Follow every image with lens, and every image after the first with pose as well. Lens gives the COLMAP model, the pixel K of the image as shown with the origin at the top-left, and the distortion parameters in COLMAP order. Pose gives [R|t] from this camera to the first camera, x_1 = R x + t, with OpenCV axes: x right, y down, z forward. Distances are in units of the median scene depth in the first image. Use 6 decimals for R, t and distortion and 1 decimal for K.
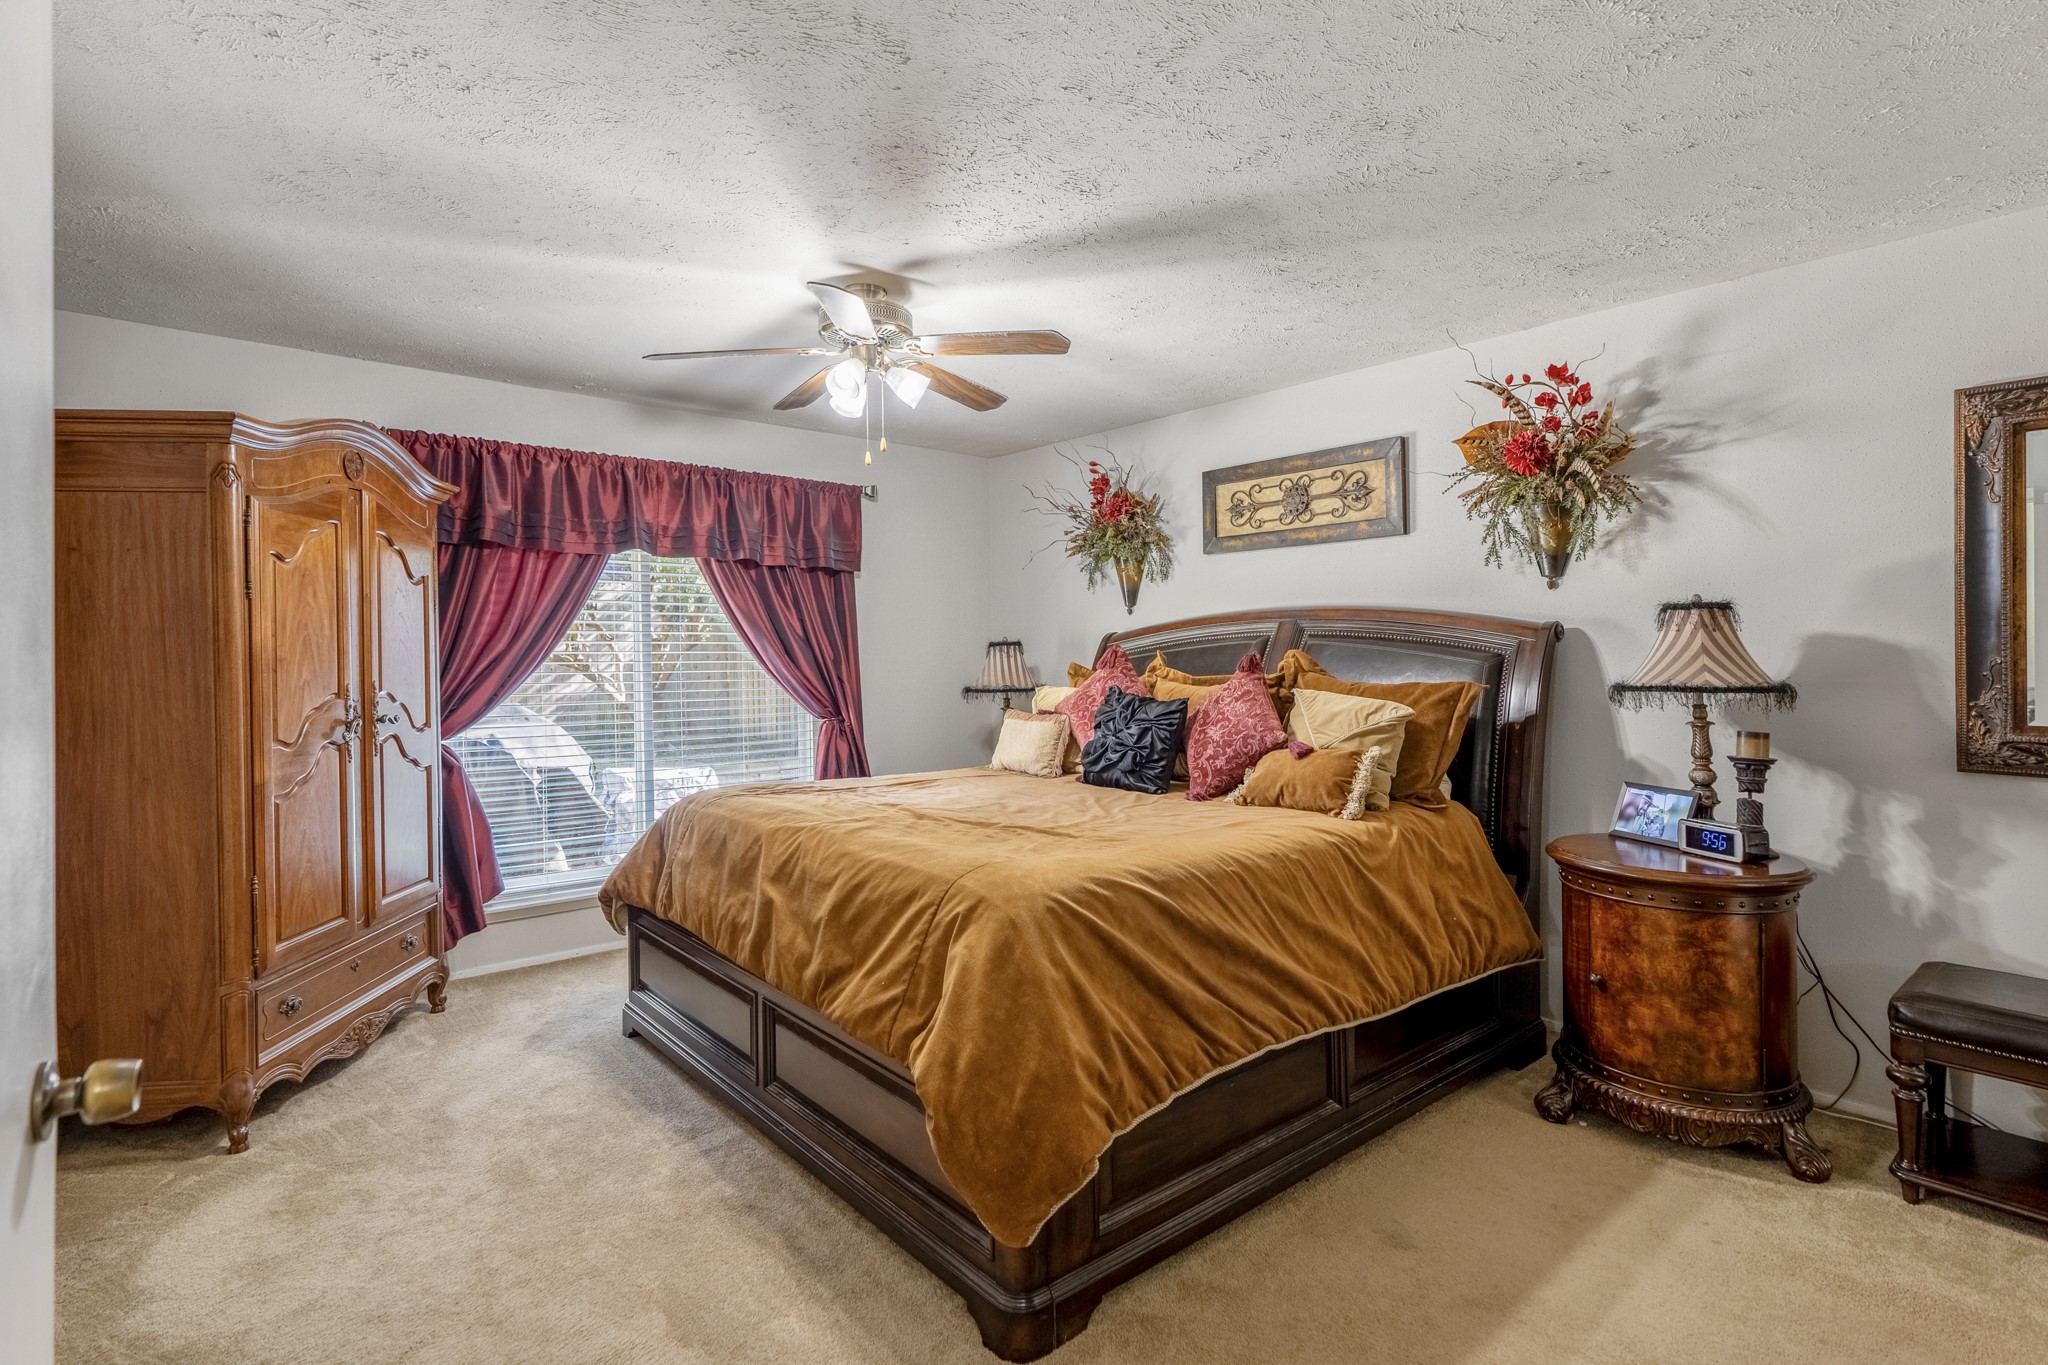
lens RADIAL K [[1013.8, 0, 1028.5], [0, 1013.8, 672.8], [0, 0, 1]] dist [0.000102, 0.000574]
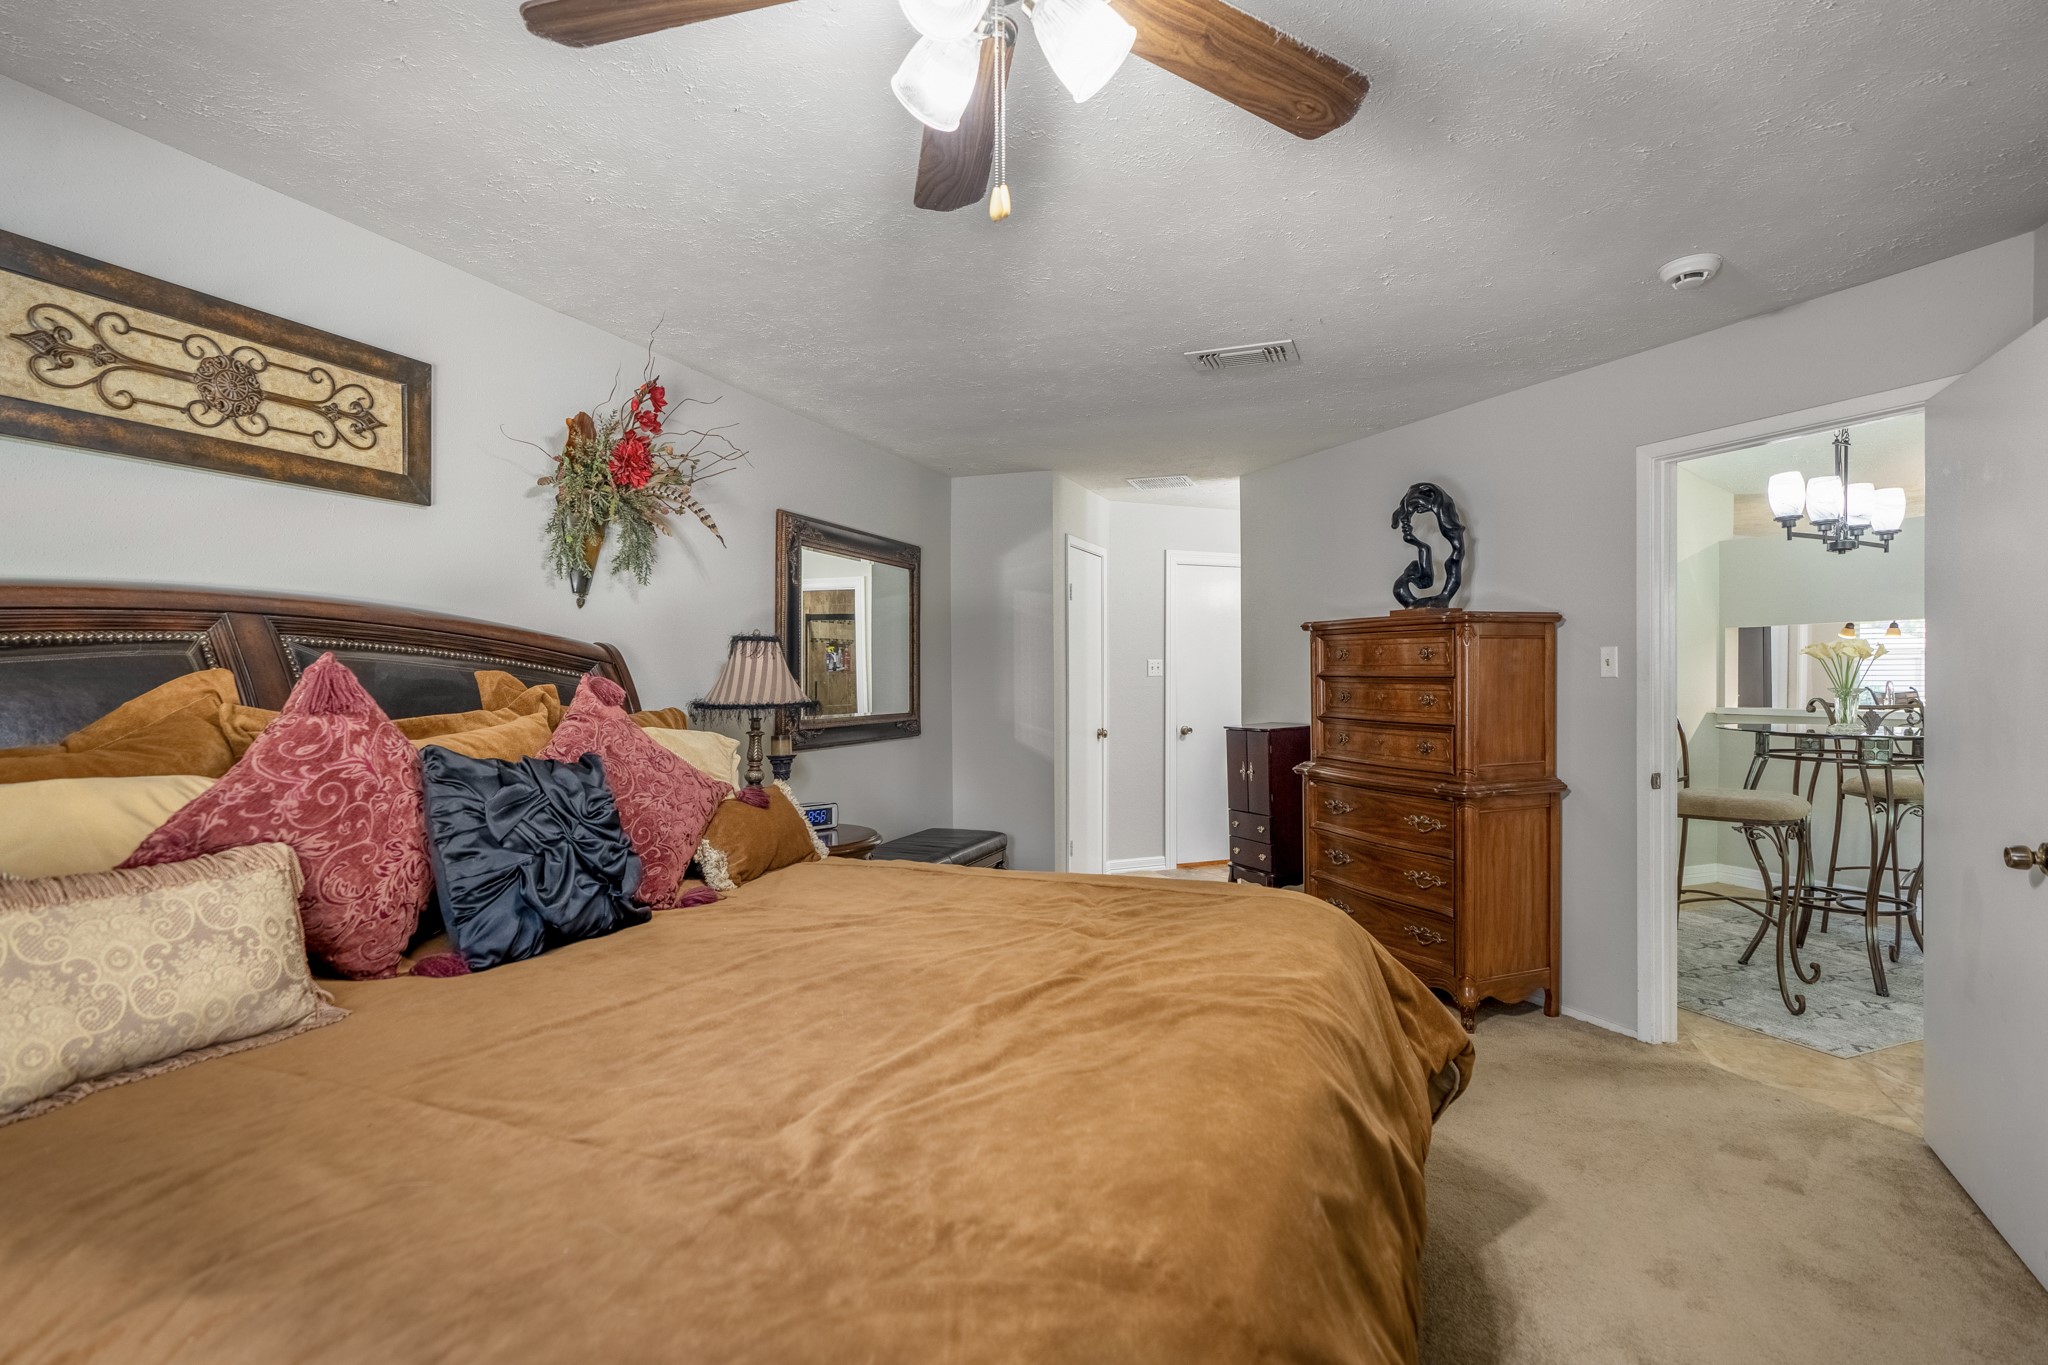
lens RADIAL K [[1013.8, 0, 1028.5], [0, 1013.8, 672.8], [0, 0, 1]] dist [0.000102, 0.000574]
pose [[-0.478349, 0.008582, 0.878128, -0.417275], [0.017533, 0.999846, -0.000221, -0.013176], [-0.877995, 0.015290, -0.478426, 0.920211]]
